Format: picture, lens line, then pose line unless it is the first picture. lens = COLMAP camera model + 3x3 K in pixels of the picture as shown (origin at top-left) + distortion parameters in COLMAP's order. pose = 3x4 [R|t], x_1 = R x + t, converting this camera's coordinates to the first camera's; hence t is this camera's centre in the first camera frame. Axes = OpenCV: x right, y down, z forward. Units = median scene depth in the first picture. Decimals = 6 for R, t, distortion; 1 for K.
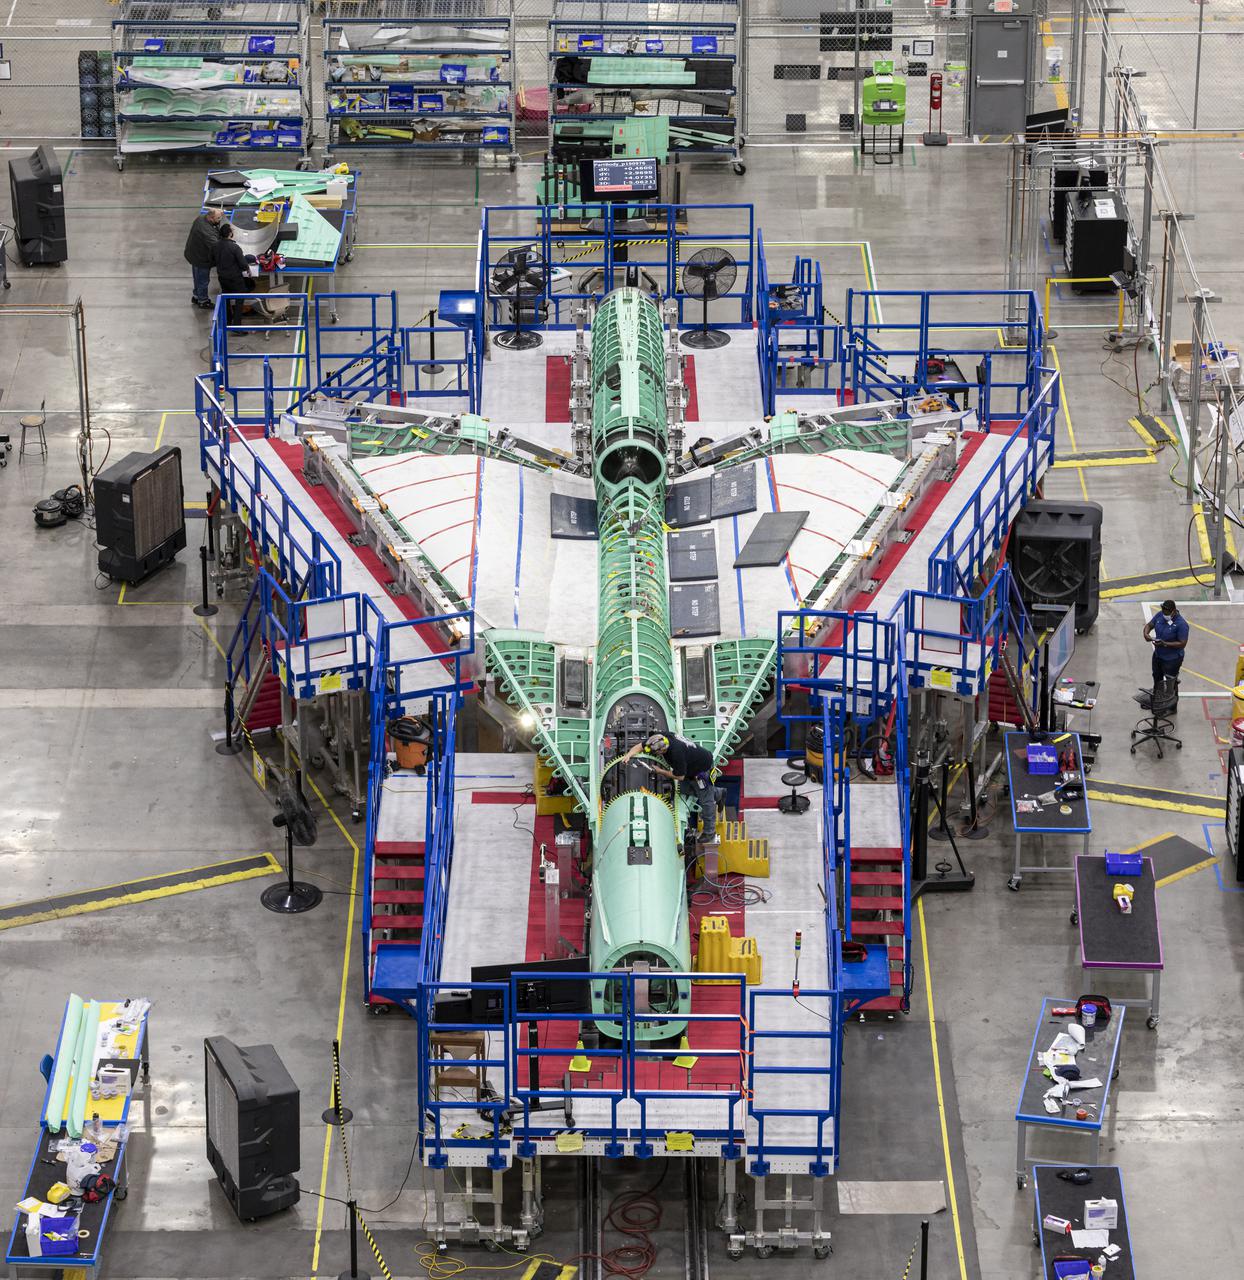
lens RADIAL K [[4889.5, 0, 622.0], [0, 4889.5, 639.3], [0, 0, 1]] dist [-0.040086, 0.000000]
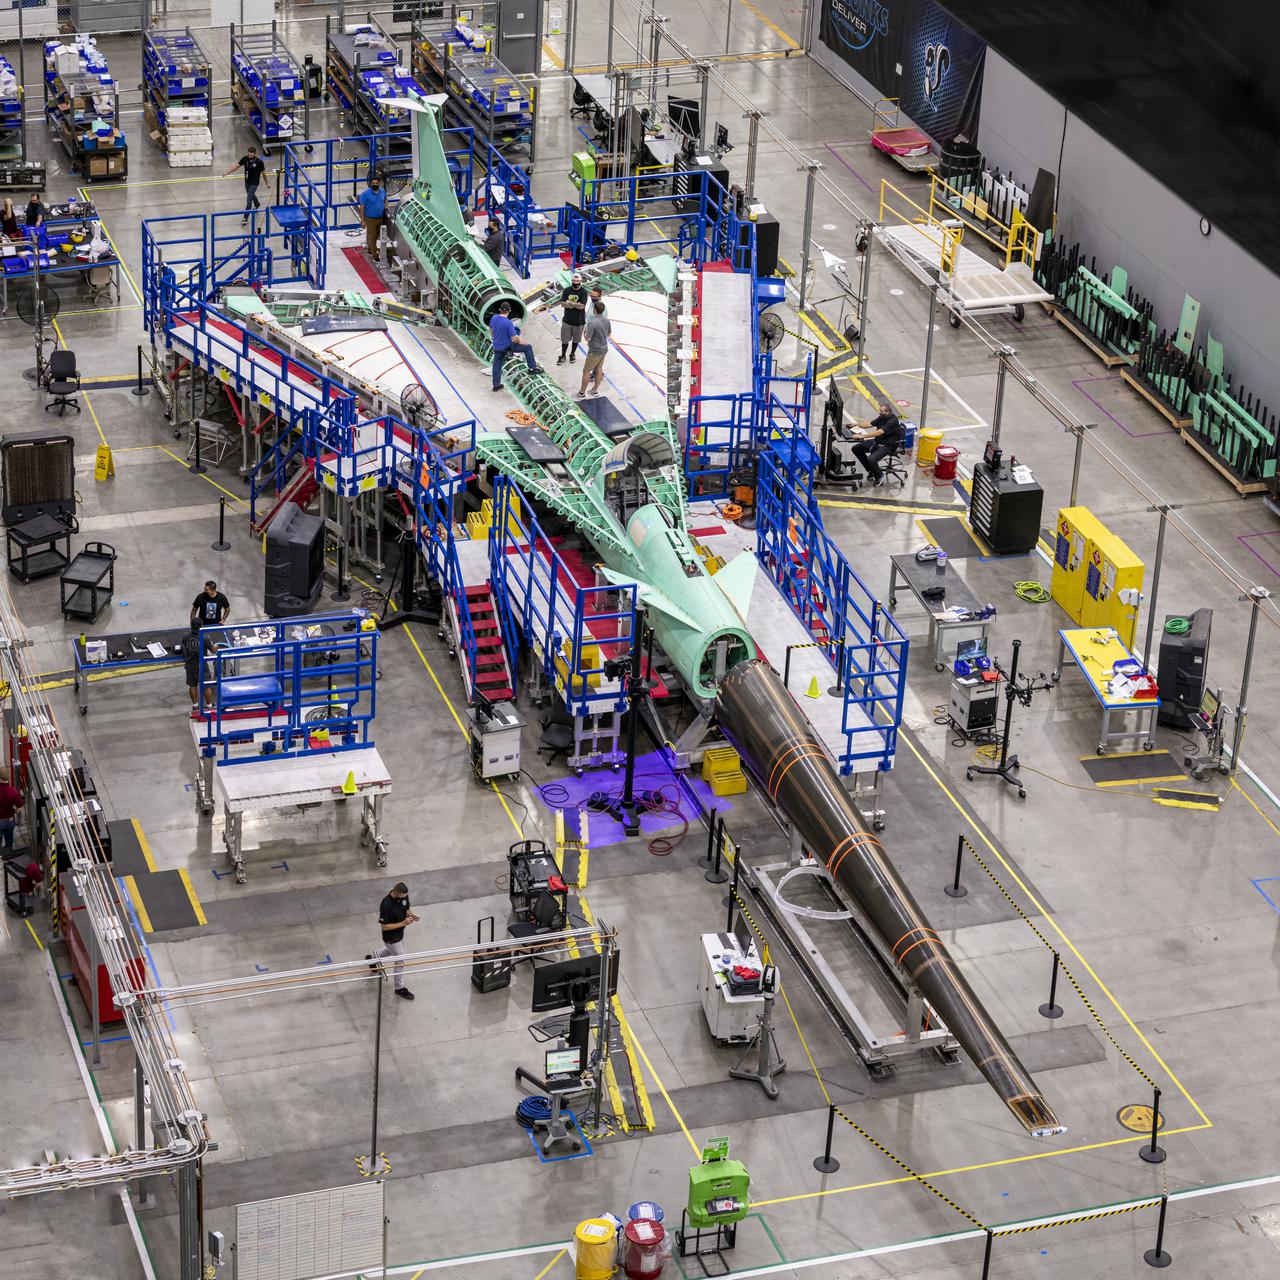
lens RADIAL K [[3609.5, 0, 639.4], [0, 3609.5, 640.8], [0, 0, 1]] dist [-0.001967, 0.000000]
pose [[0.951584, -0.113812, 0.285543, -0.283965], [0.101464, 0.993163, 0.057724, 0.002050], [-0.290161, -0.025957, 0.956626, -0.001894]]
